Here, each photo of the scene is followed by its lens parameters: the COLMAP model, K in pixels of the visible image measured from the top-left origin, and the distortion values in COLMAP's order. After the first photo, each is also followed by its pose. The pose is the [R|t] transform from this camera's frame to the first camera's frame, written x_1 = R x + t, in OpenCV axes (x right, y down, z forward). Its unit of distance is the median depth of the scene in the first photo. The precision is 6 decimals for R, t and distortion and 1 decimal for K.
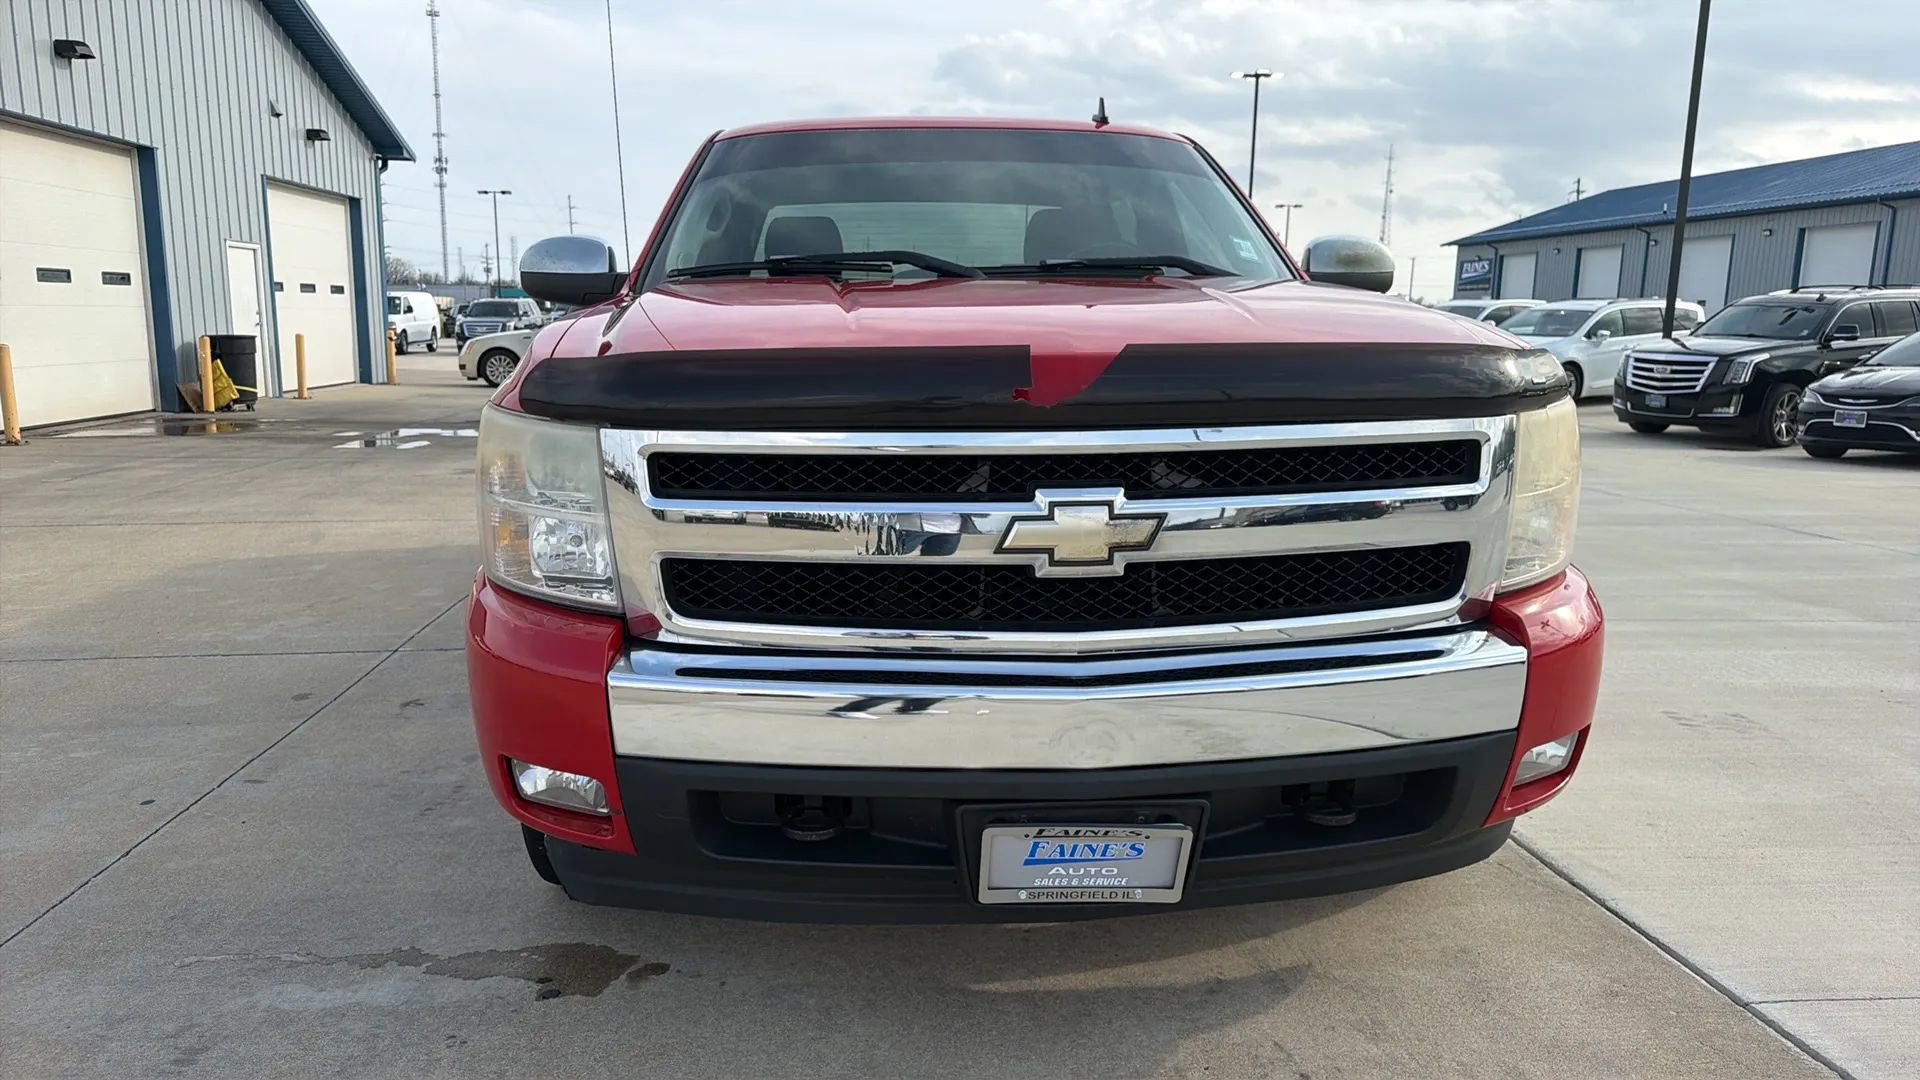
lens RADIAL K [[1295.6, 0, 928.1], [0, 1295.6, 548.7], [0, 0, 1]] dist [0.047326, -0.058603]
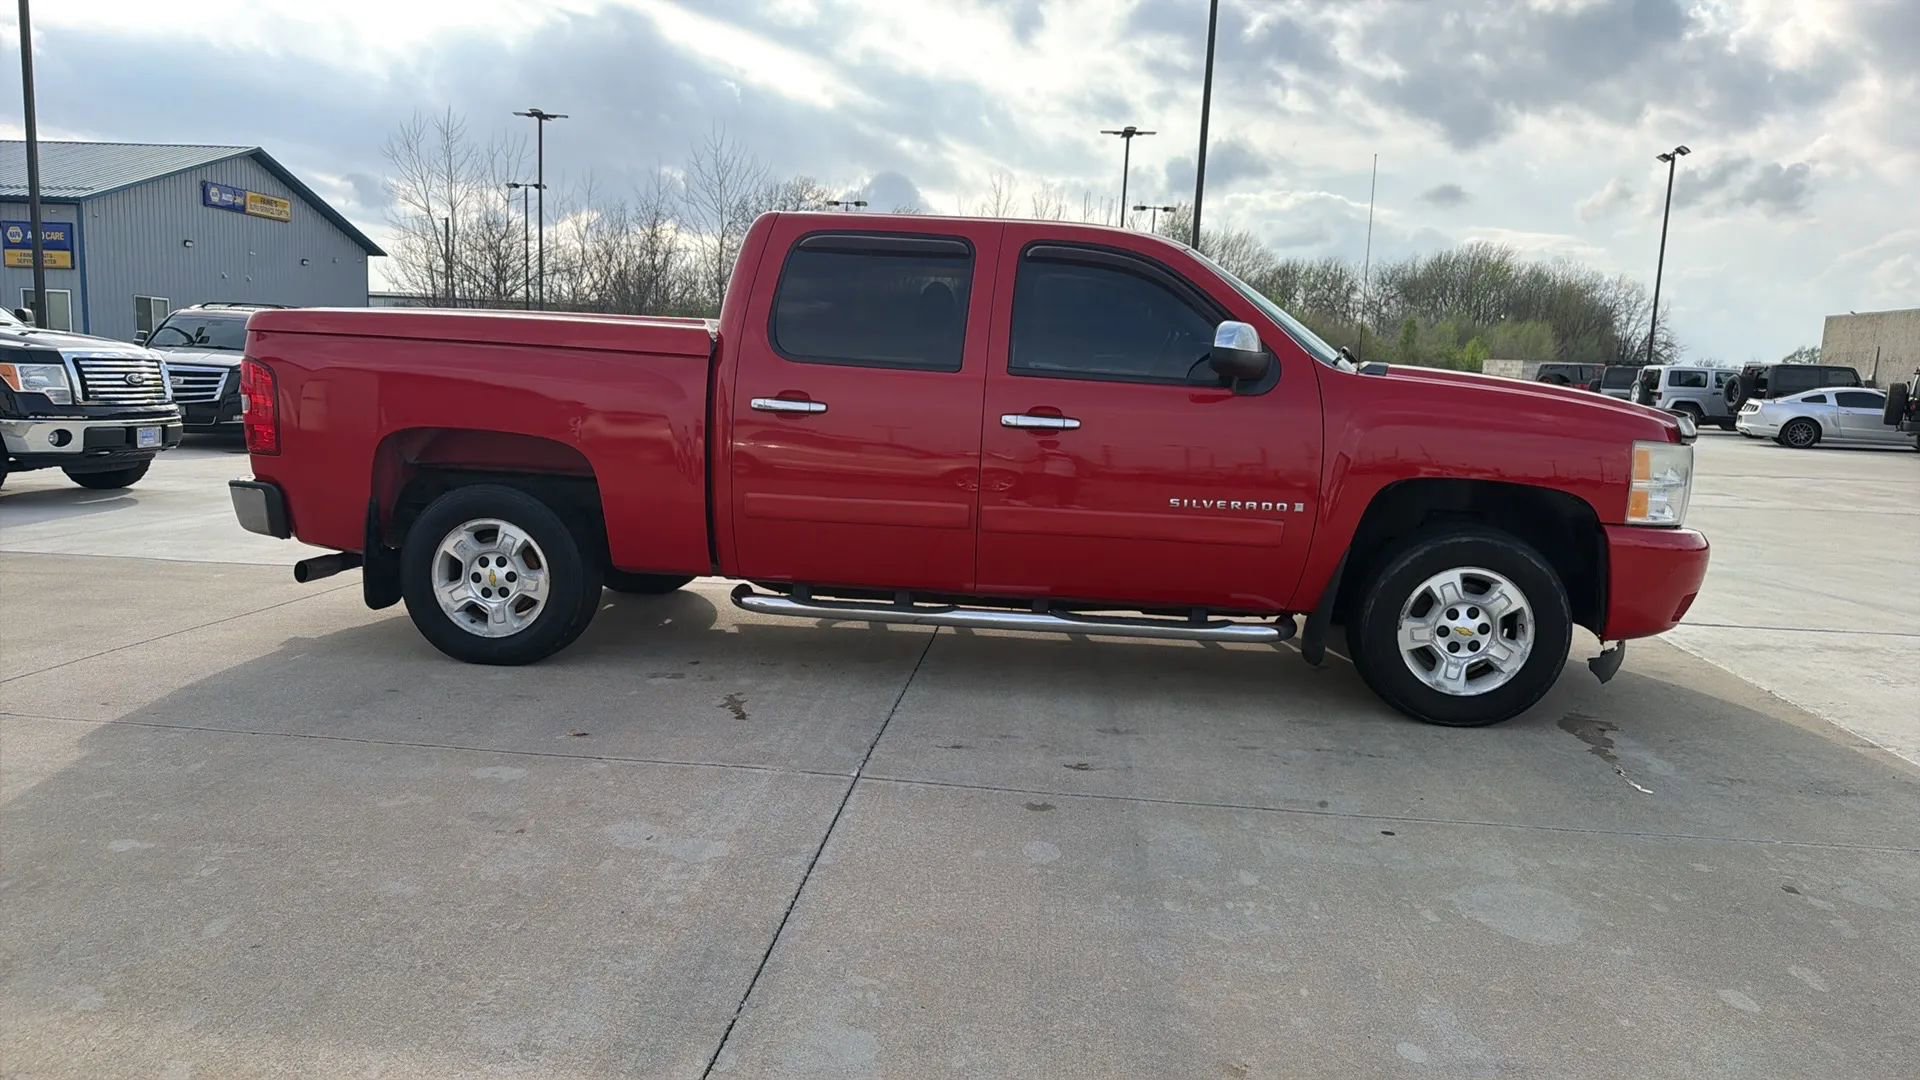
lens RADIAL K [[1295.6, 0, 925.3], [0, 1295.6, 537.2], [0, 0, 1]] dist [0.047326, -0.058603]
pose [[0.180872, -0.130749, 0.974777, -1.622379], [0.134131, 0.985143, 0.107251, -0.211125], [-0.974317, 0.111349, 0.195723, 1.079149]]
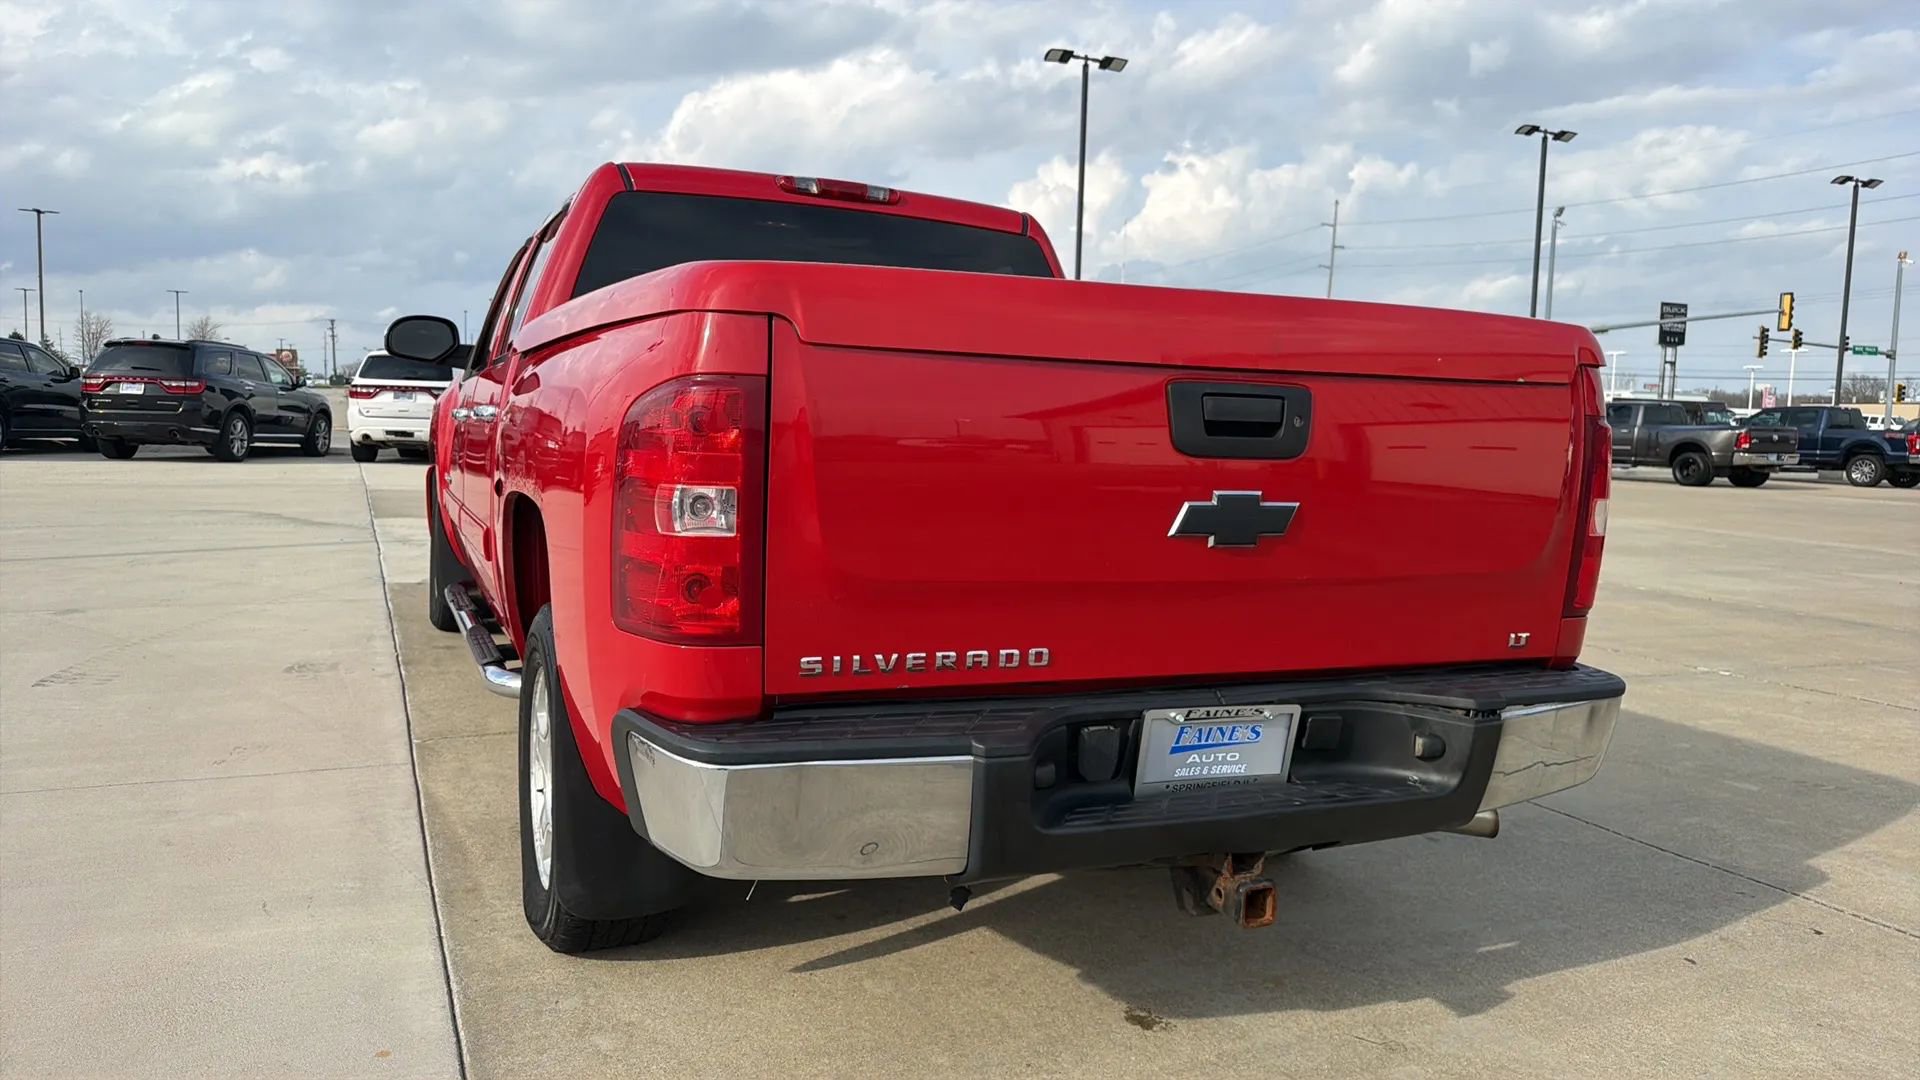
lens RADIAL K [[1295.6, 0, 930.3], [0, 1295.6, 534.7], [0, 0, 1]] dist [0.047326, -0.058603]
pose [[-0.940203, -0.005729, -0.340567, 0.291867], [-0.097804, 0.962294, 0.253821, -0.441657], [0.326271, 0.271952, -0.905312, 2.633337]]
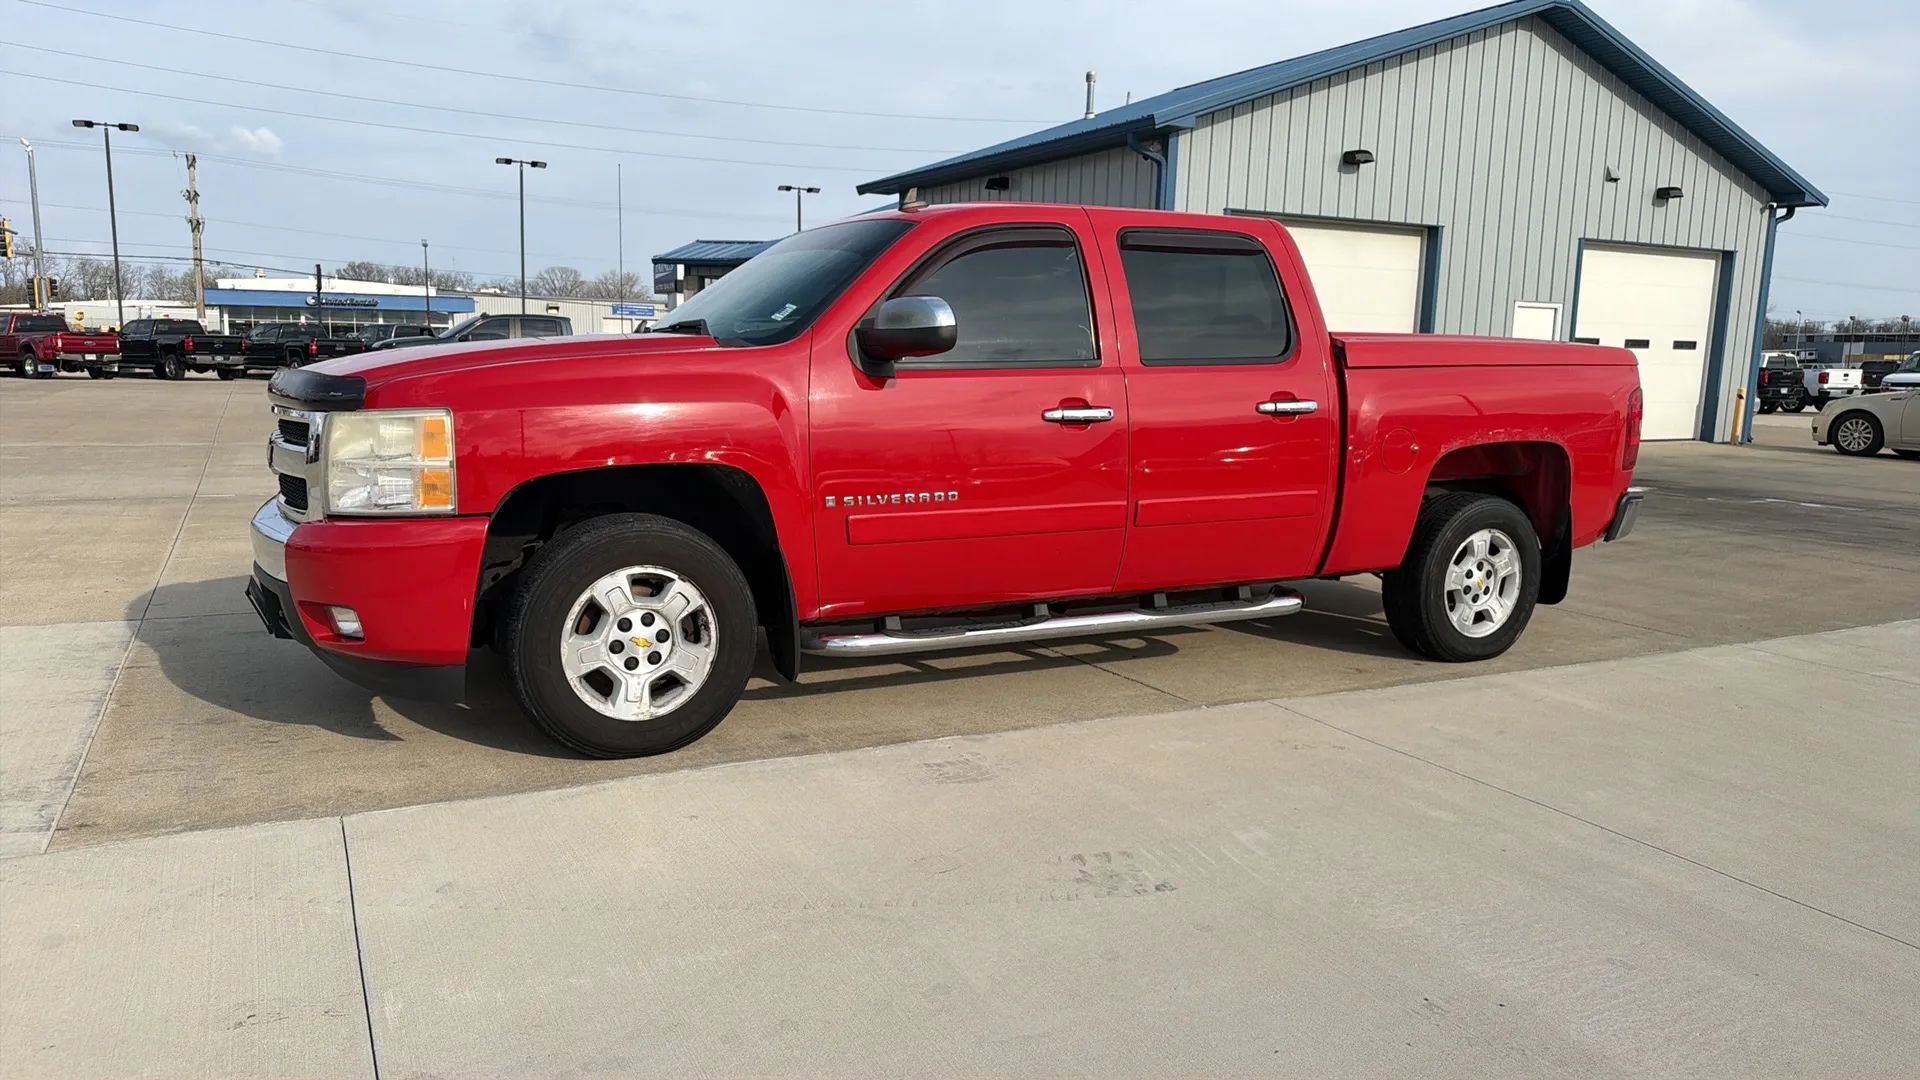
lens RADIAL K [[1288.5, 0, 938.6], [0, 1288.5, 547.0], [0, 0, 1]] dist [0.046446, -0.044212]
pose [[0.399750, 0.137162, -0.906304, 1.407880], [-0.176156, 0.981806, 0.070891, -0.114351], [0.899538, 0.131312, 0.416639, 0.611201]]
